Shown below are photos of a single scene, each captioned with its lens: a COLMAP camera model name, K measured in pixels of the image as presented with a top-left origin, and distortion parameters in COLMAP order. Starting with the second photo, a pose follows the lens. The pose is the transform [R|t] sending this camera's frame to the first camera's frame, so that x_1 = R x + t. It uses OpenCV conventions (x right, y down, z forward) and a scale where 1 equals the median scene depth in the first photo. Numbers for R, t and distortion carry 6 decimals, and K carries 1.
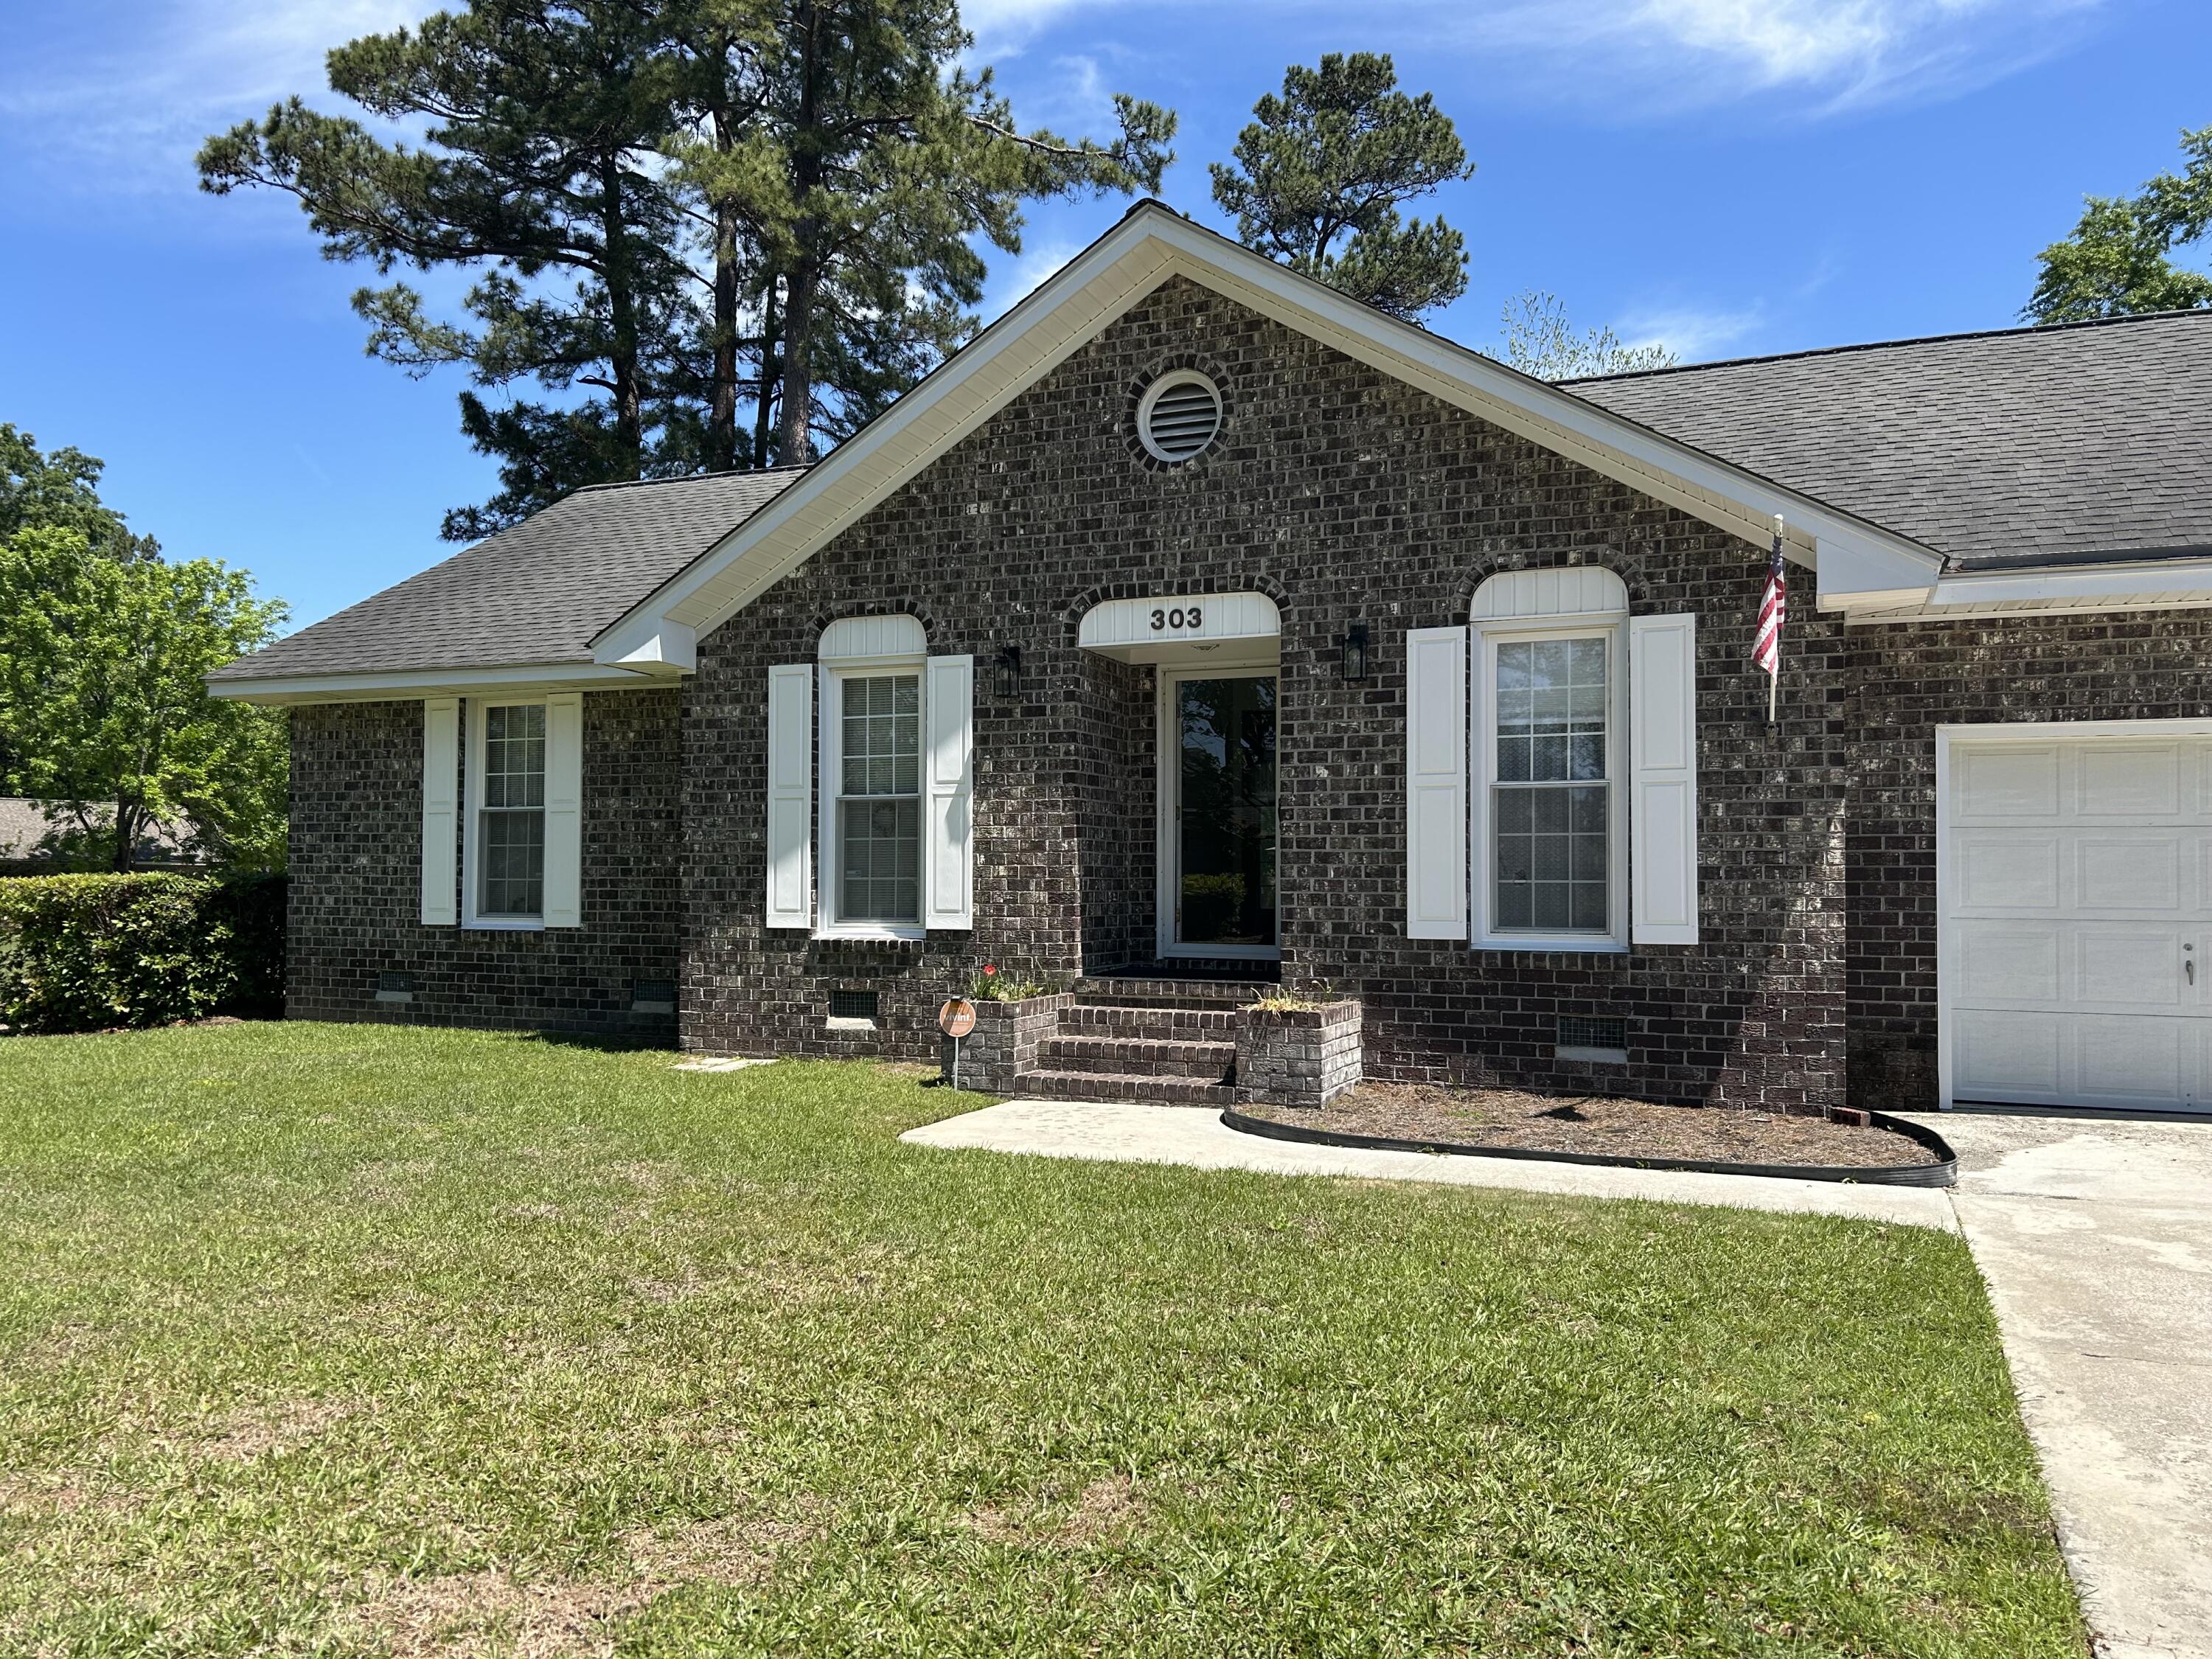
lens RADIAL K [[1675.5, 0, 1108.6], [0, 1675.5, 829.0], [0, 0, 1]] dist [0.000802, 0.000089]
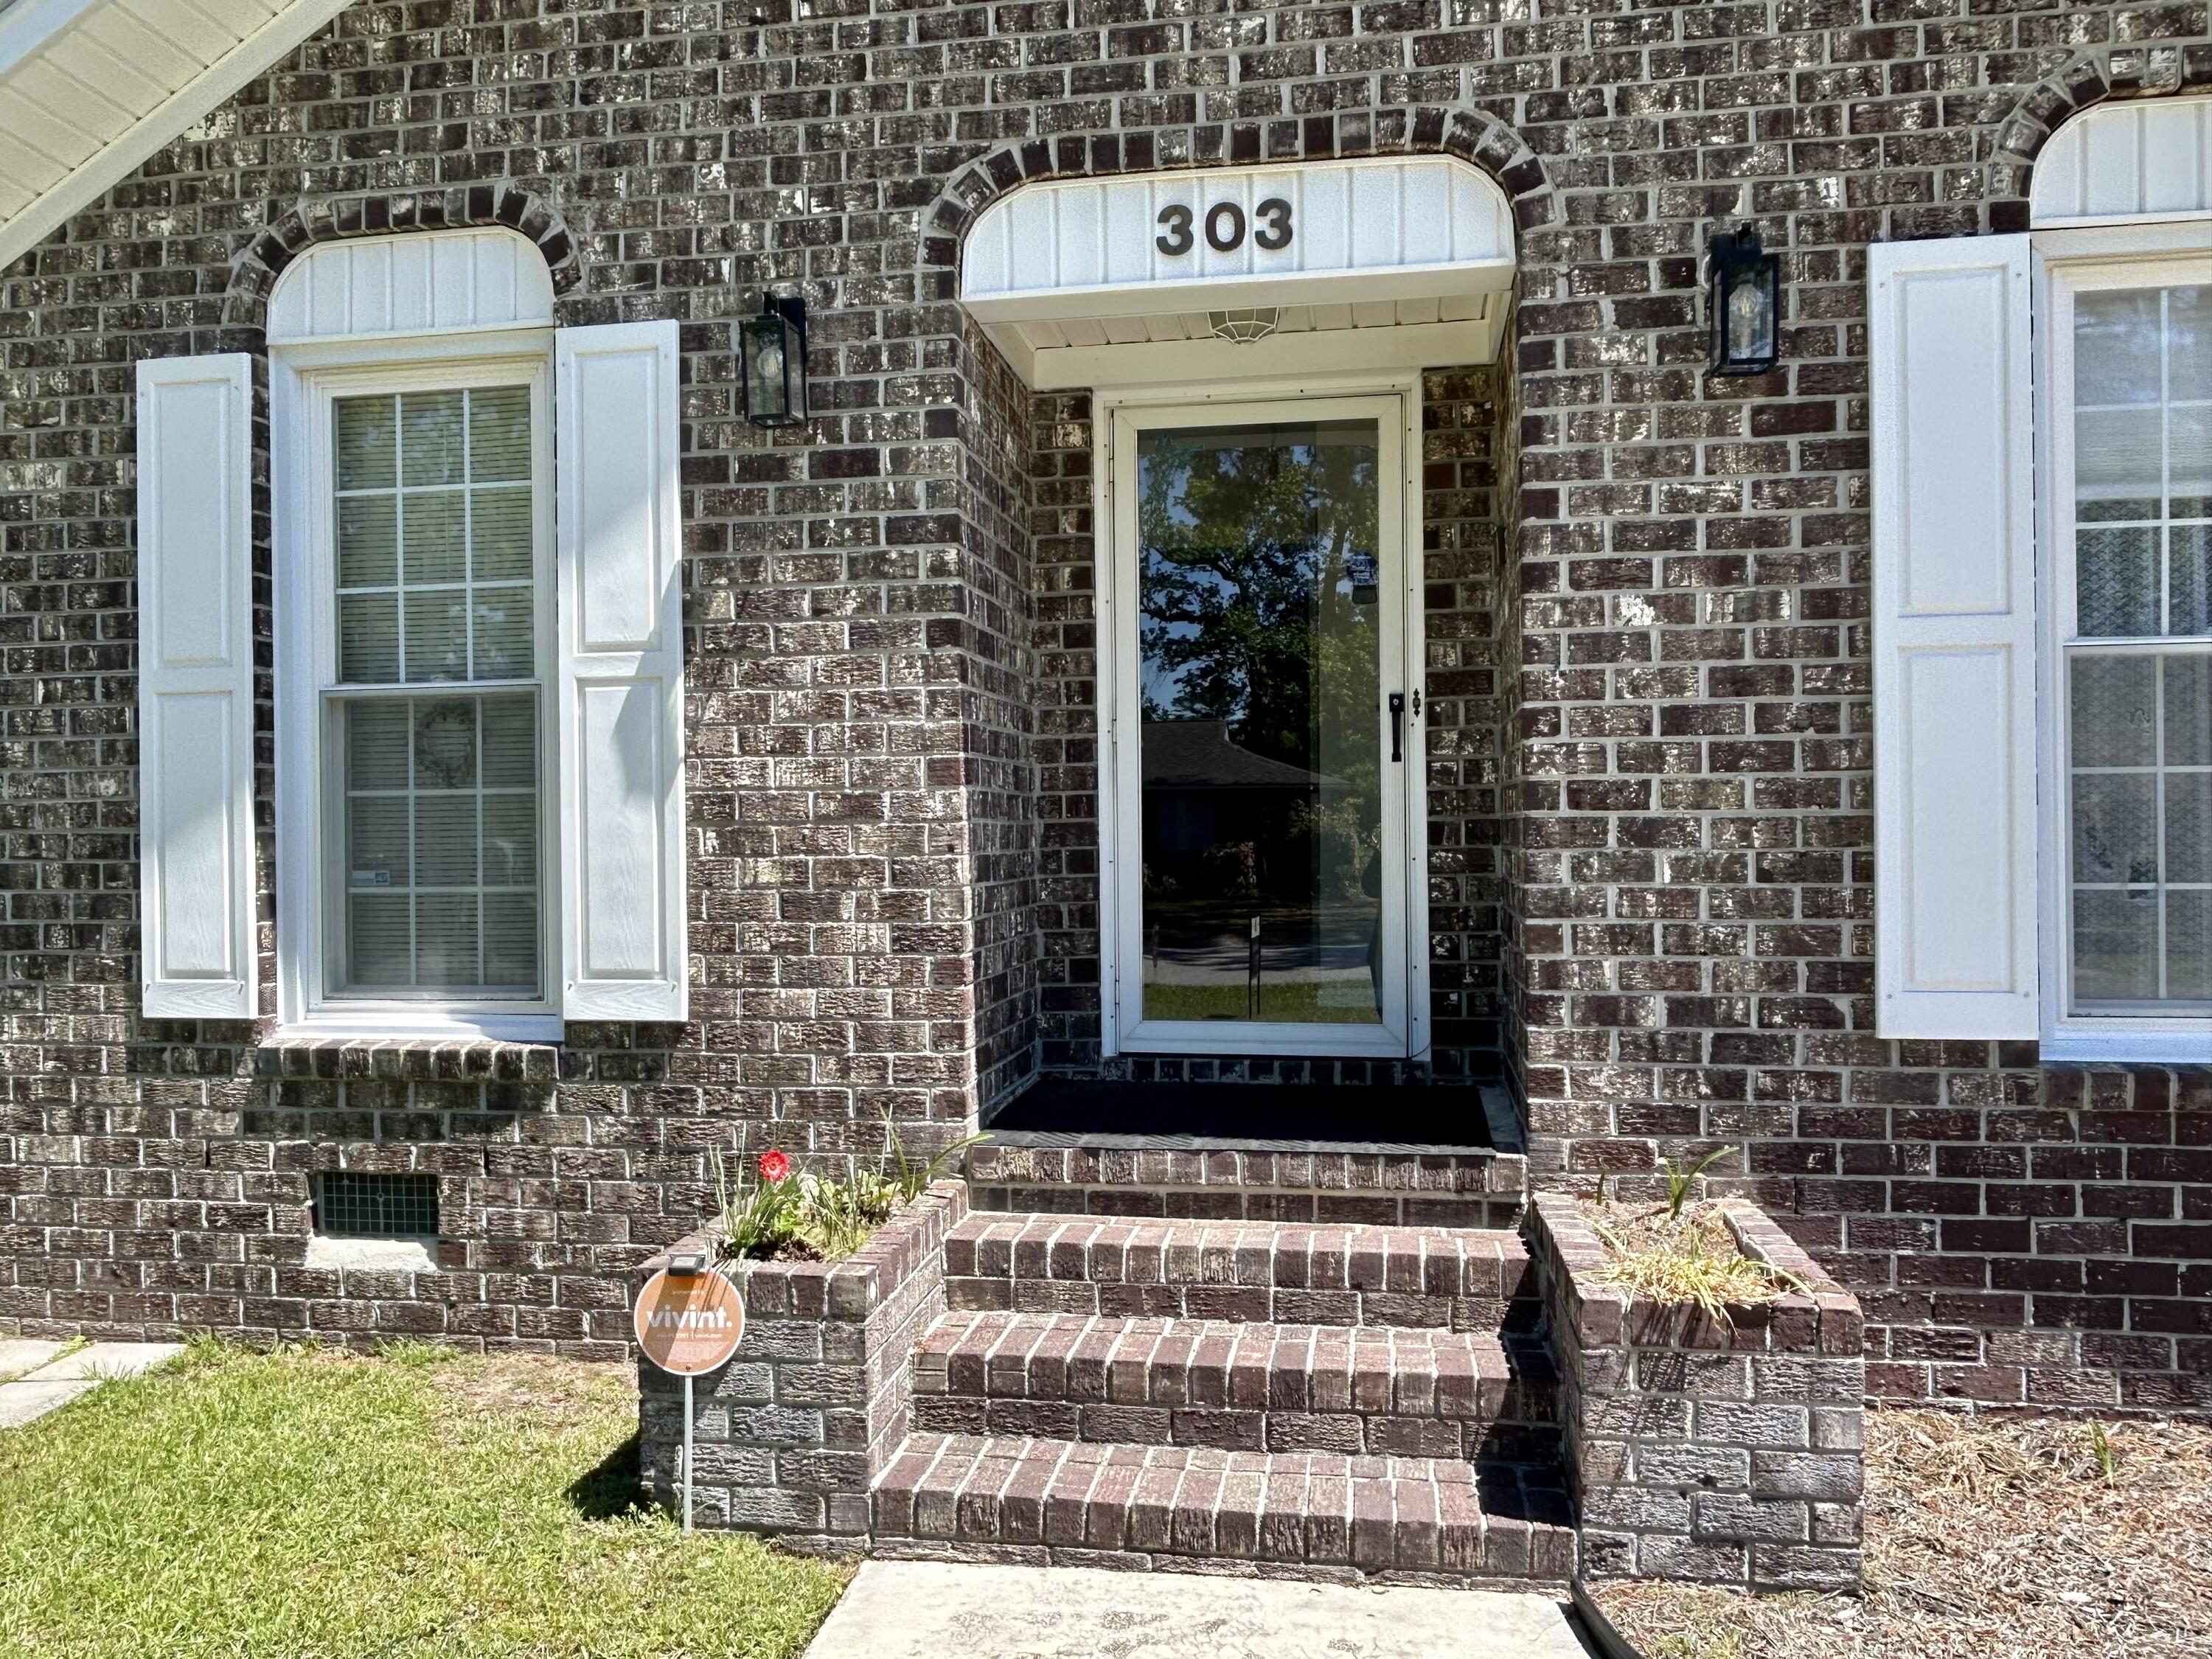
lens RADIAL K [[1714.1, 0, 1103.0], [0, 1714.1, 837.8], [0, 0, 1]] dist [-0.025588, -0.005053]
pose [[0.972753, -0.014206, 0.231409, -0.080420], [0.005917, 0.999317, 0.036474, 0.002943], [-0.231769, -0.034111, 0.972173, 0.597509]]
